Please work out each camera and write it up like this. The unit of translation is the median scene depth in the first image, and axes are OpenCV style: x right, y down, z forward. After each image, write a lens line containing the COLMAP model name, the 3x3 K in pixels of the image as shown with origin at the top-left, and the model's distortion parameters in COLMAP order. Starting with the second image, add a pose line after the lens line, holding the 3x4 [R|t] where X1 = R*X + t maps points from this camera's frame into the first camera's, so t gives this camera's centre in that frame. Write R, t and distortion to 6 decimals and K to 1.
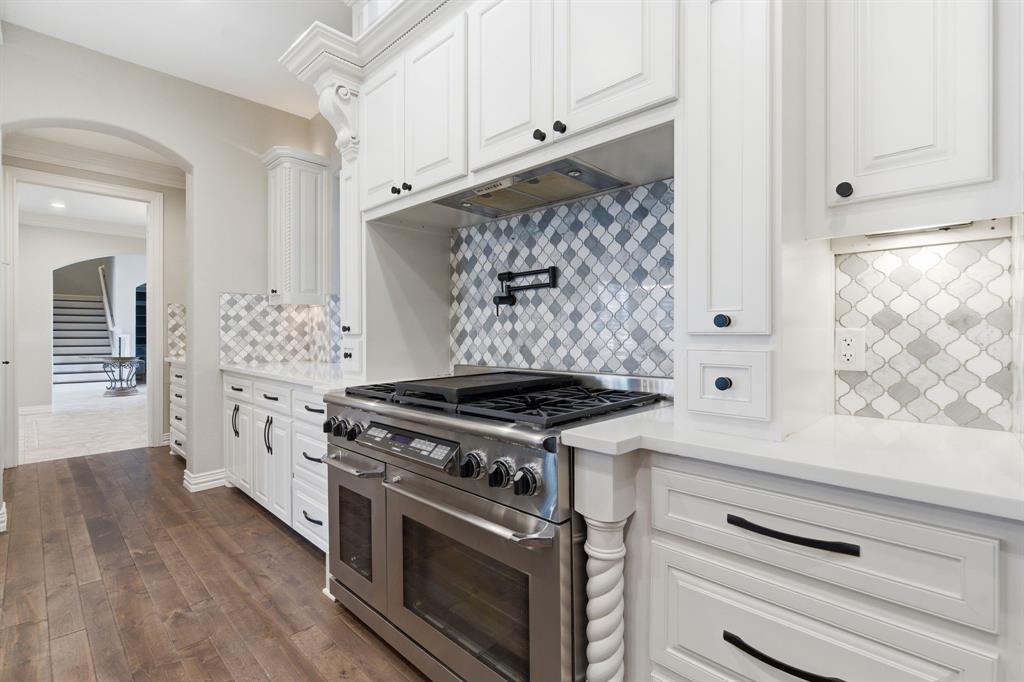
lens RADIAL K [[470.5, 0, 512.3], [0, 470.5, 336.9], [0, 0, 1]] dist [0.002391, 0.000640]
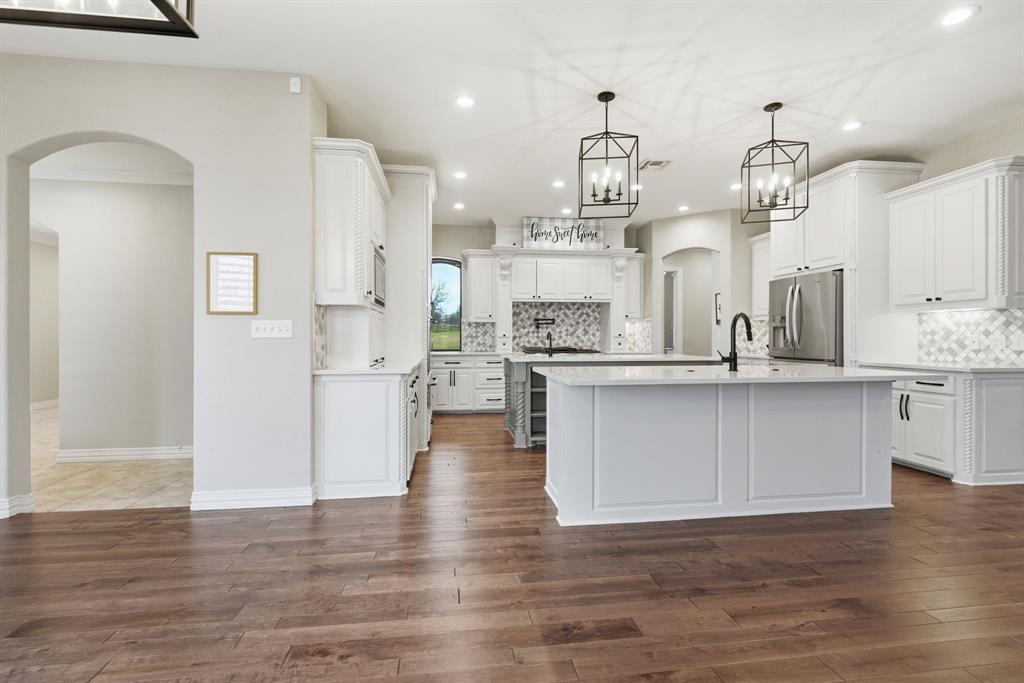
lens RADIAL K [[470.5, 0, 507.5], [0, 470.5, 339.4], [0, 0, 1]] dist [0.002391, 0.000640]
pose [[0.617689, -0.005039, 0.786406, -2.959238], [0.005509, 0.999983, 0.002081, 0.002678], [-0.786403, 0.003047, 0.617706, -0.968196]]
